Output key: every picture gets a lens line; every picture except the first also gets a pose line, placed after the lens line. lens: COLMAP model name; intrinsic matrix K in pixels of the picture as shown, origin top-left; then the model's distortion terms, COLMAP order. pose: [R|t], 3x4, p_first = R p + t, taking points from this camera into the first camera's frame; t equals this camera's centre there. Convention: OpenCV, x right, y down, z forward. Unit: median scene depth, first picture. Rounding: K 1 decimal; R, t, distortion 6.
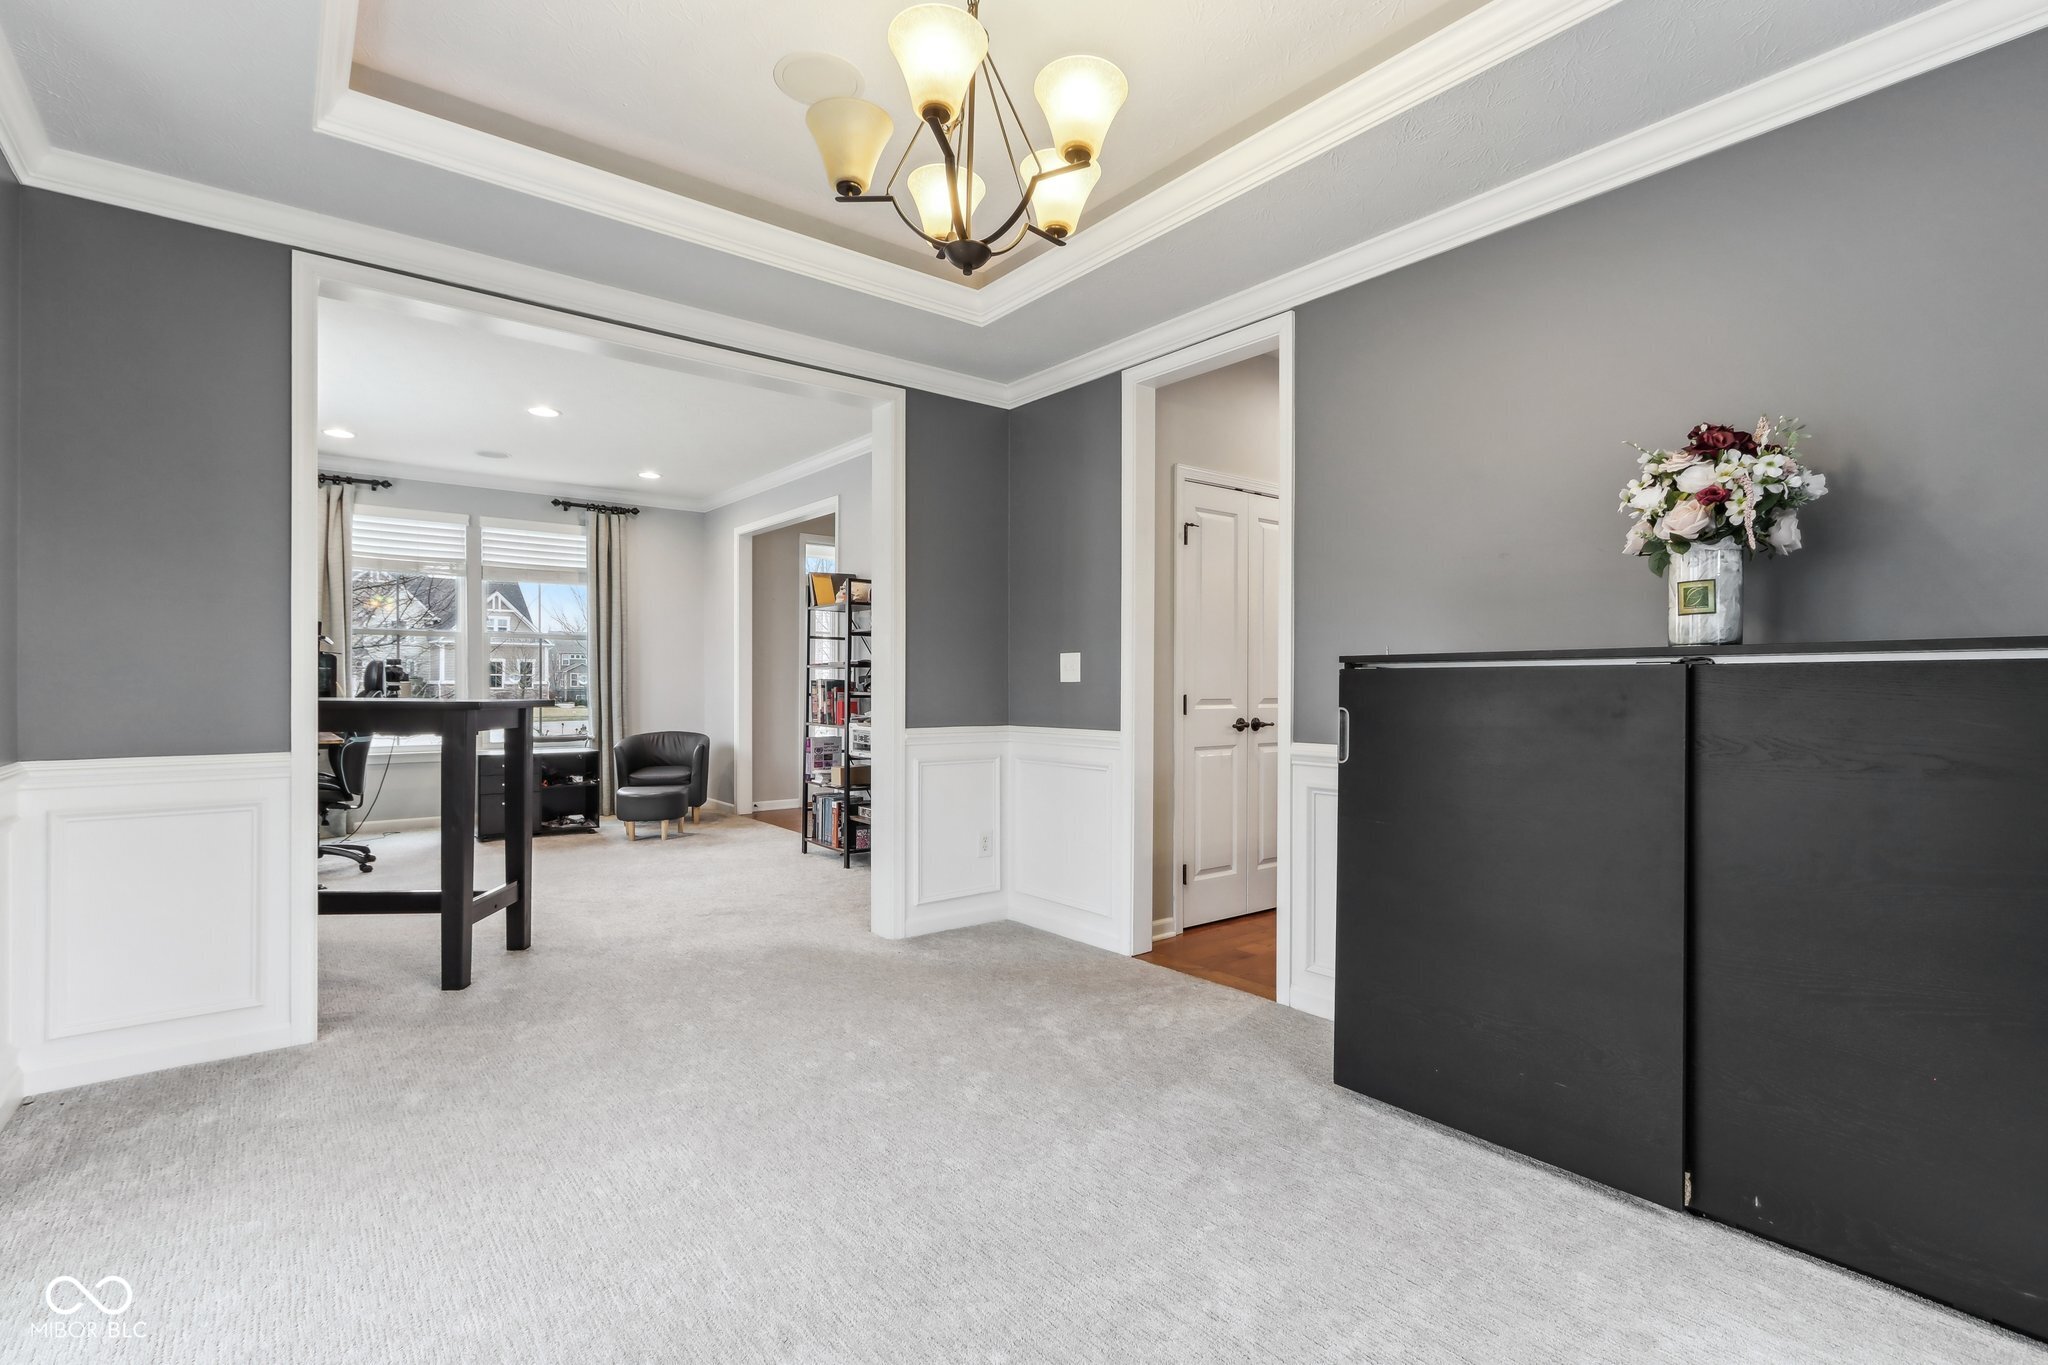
lens RADIAL K [[954.0, 0, 1010.2], [0, 954.0, 691.8], [0, 0, 1]] dist [-0.004300, 0.004778]
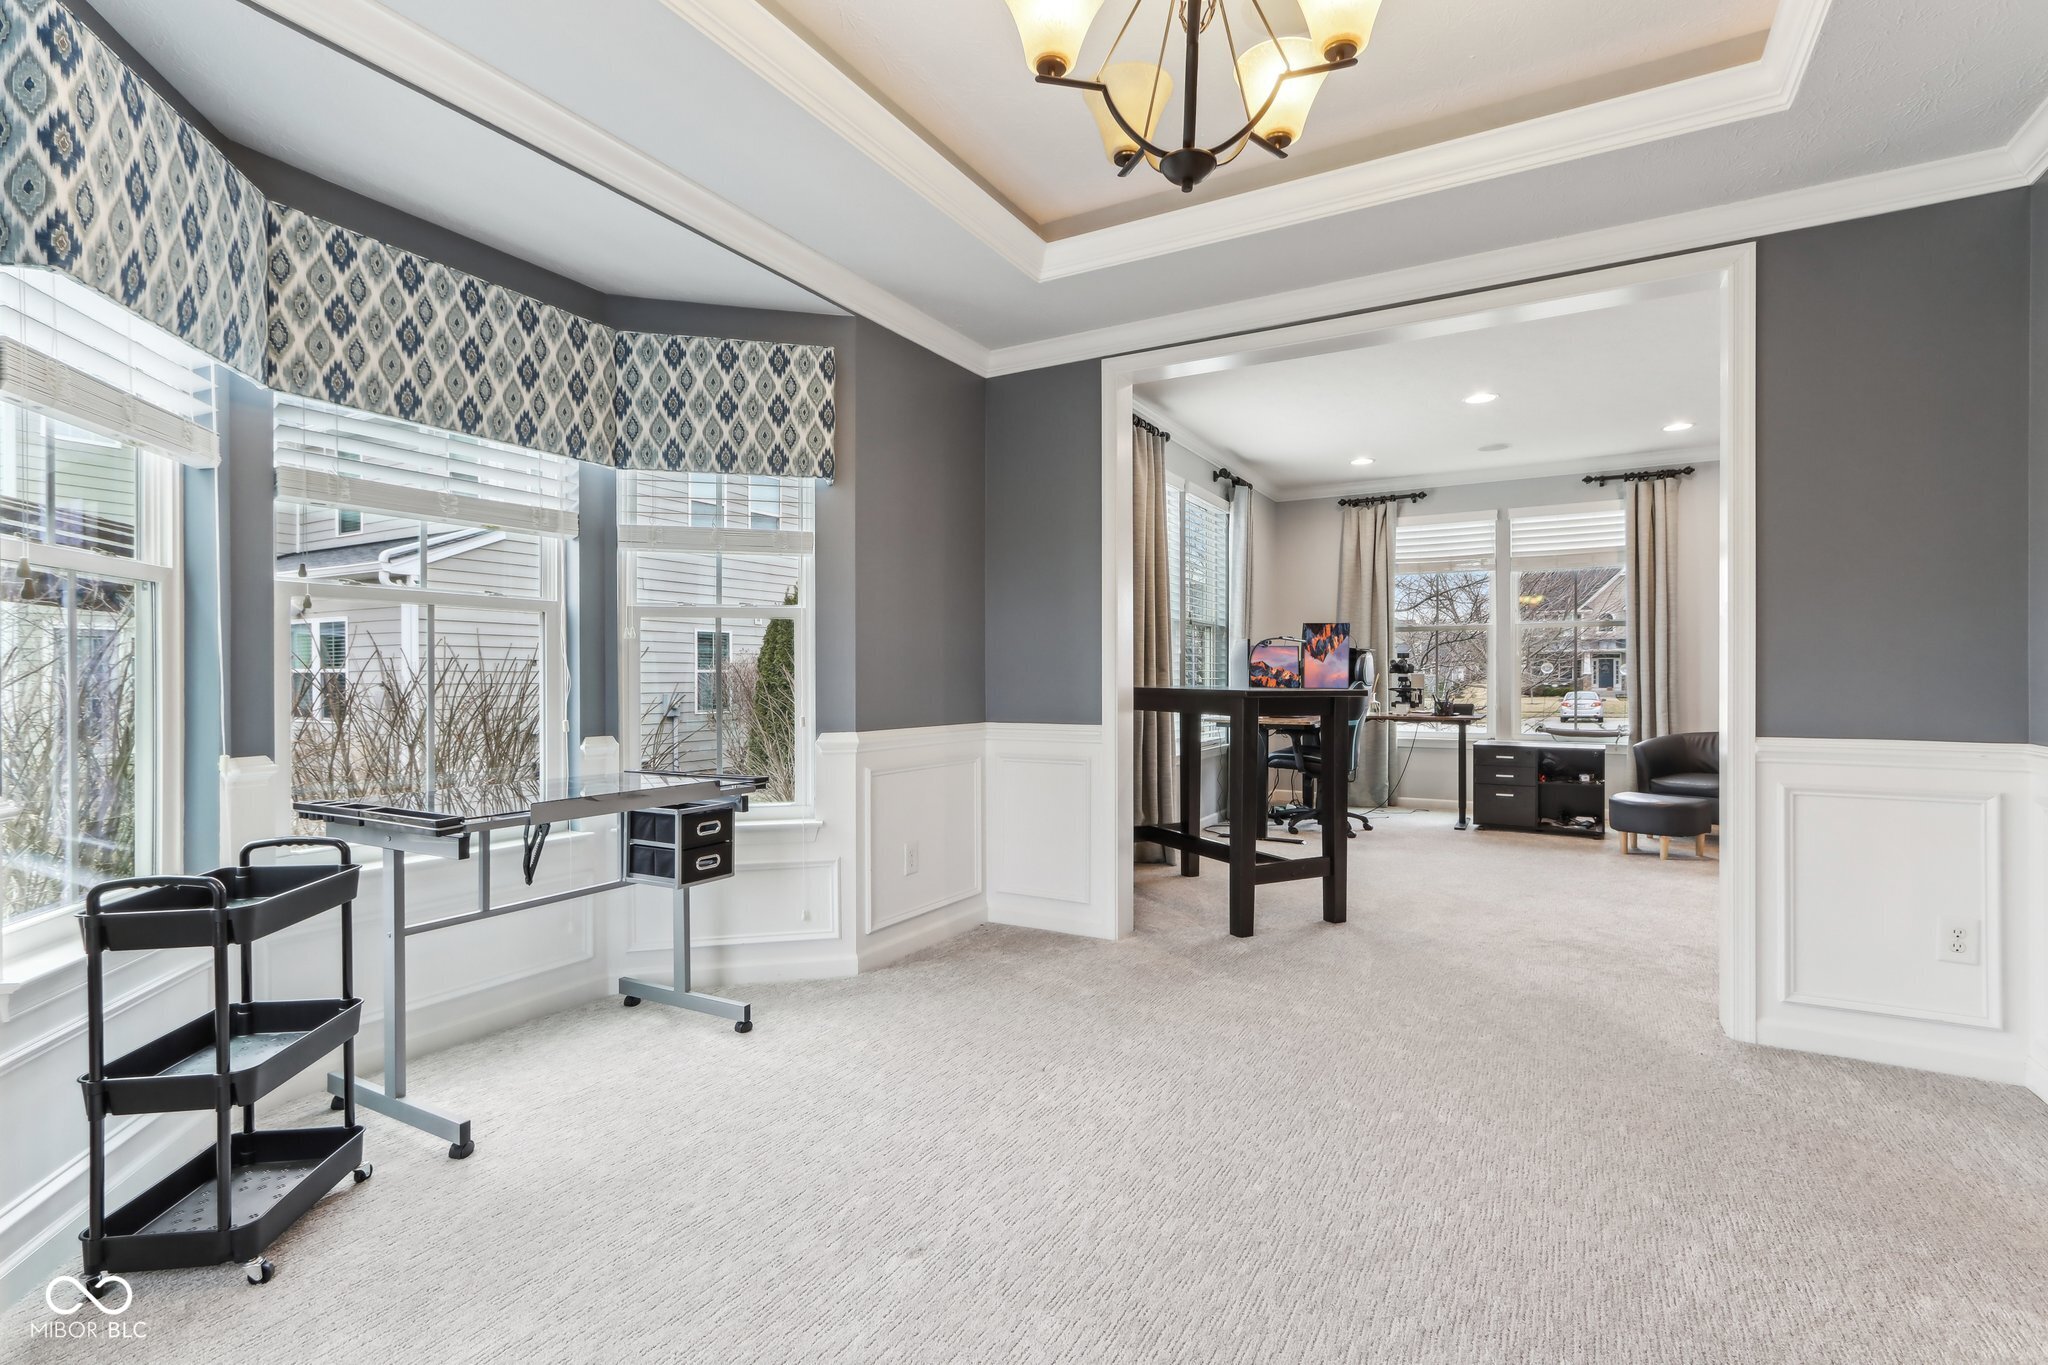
lens RADIAL K [[954.0, 0, 1026.1], [0, 954.0, 686.3], [0, 0, 1]] dist [-0.004300, 0.004778]
pose [[0.379052, 0.007529, -0.925345, 0.205663], [-0.004702, 0.999970, 0.006210, -0.000258], [0.925363, 0.001998, 0.379076, 0.161708]]
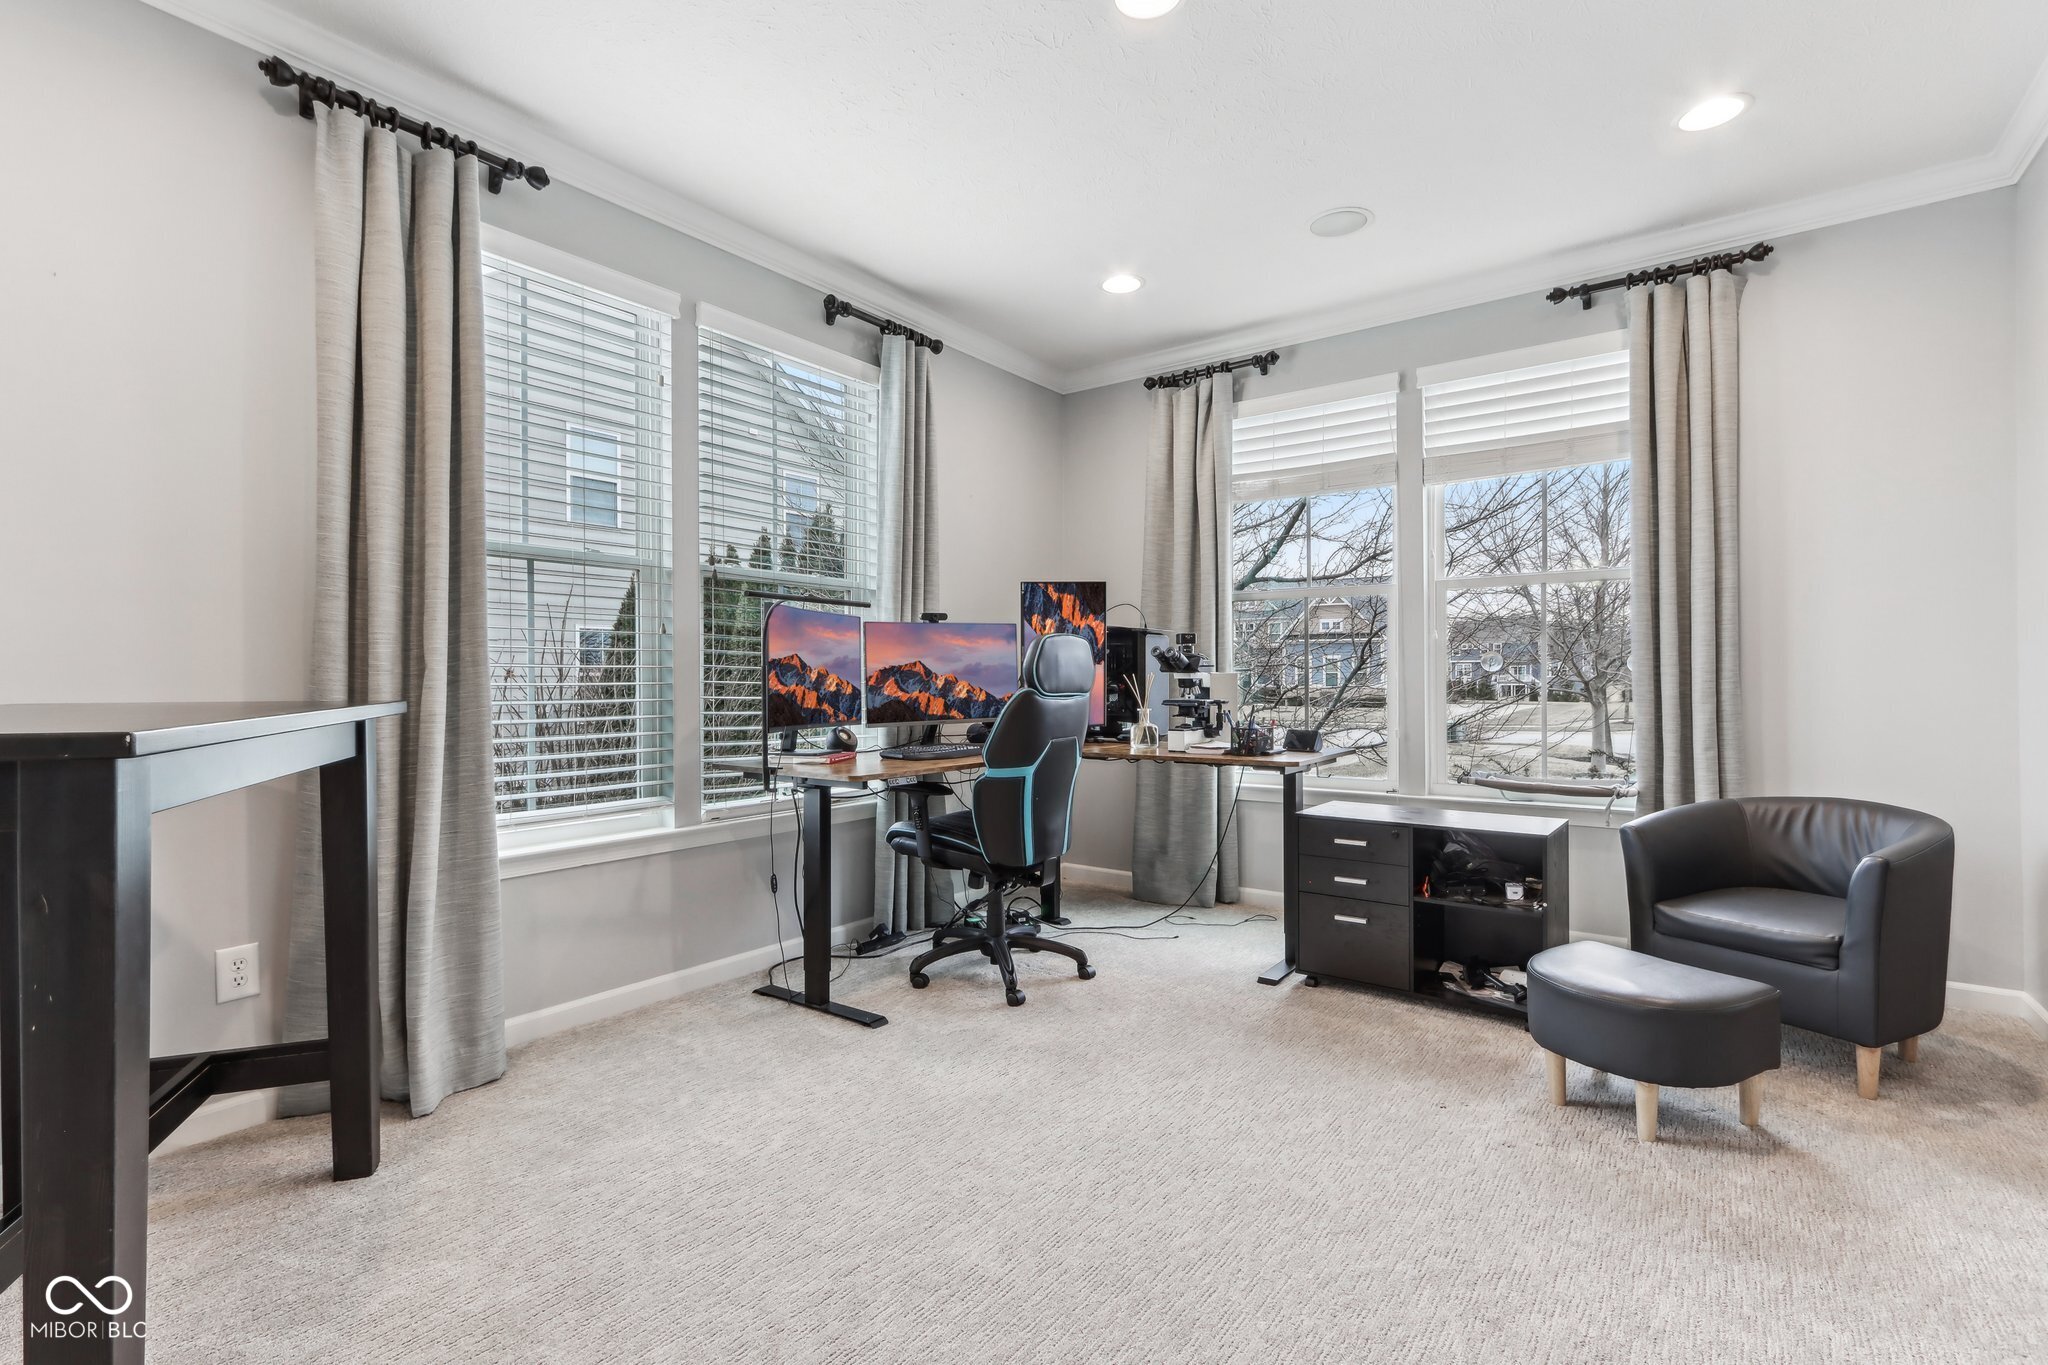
lens RADIAL K [[954.0, 0, 1039.2], [0, 954.0, 686.5], [0, 0, 1]] dist [-0.004300, 0.004778]
pose [[0.267503, -0.000788, -0.963557, -0.098234], [-0.005275, 0.999983, -0.002282, 0.000078], [0.963543, 0.005693, 0.267494, 0.718747]]
